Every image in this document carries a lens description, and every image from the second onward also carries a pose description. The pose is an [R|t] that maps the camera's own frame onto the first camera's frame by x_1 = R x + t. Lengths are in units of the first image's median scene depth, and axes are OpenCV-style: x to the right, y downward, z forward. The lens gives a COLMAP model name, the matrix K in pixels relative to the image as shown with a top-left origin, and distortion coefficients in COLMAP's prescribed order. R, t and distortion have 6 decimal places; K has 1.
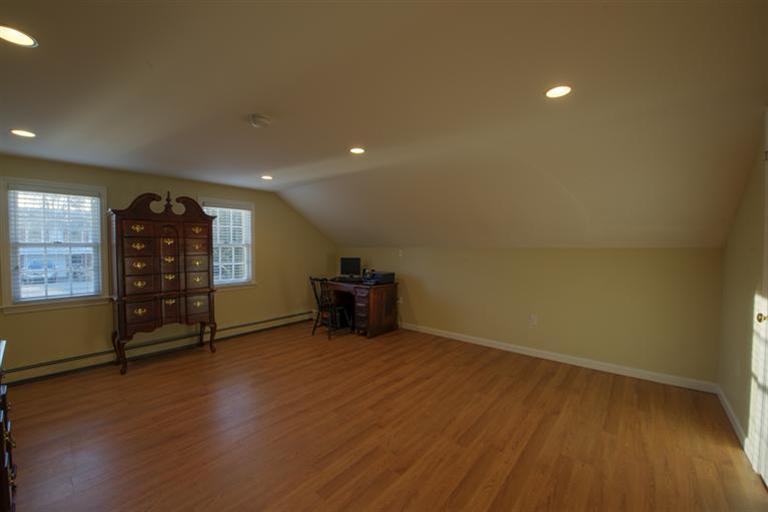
lens RADIAL K [[300.5, 0, 384.0], [0, 300.5, 256.0], [0, 0, 1]] dist [-0.000907, -0.011302]
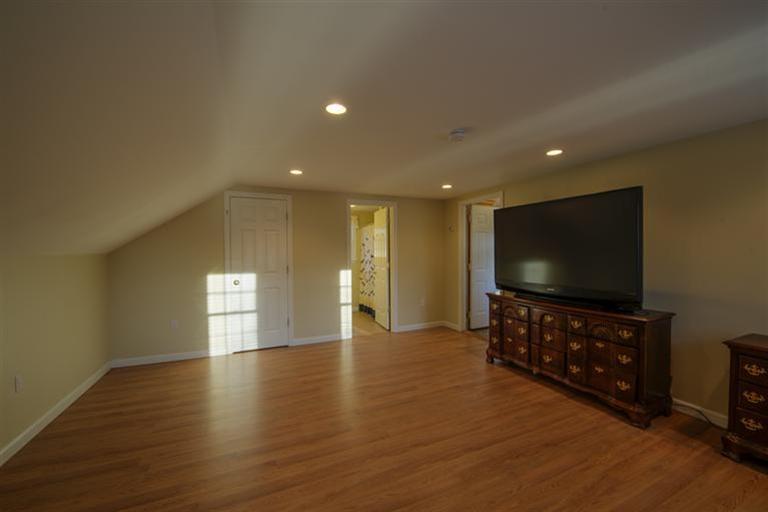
lens RADIAL K [[300.5, 0, 384.0], [0, 300.5, 256.0], [0, 0, 1]] dist [-0.000907, -0.011302]
pose [[-0.911634, 0.002967, 0.410992, -0.475573], [0.018858, 0.999223, 0.034615, -0.041638], [-0.410570, 0.039307, -0.910982, 1.629344]]
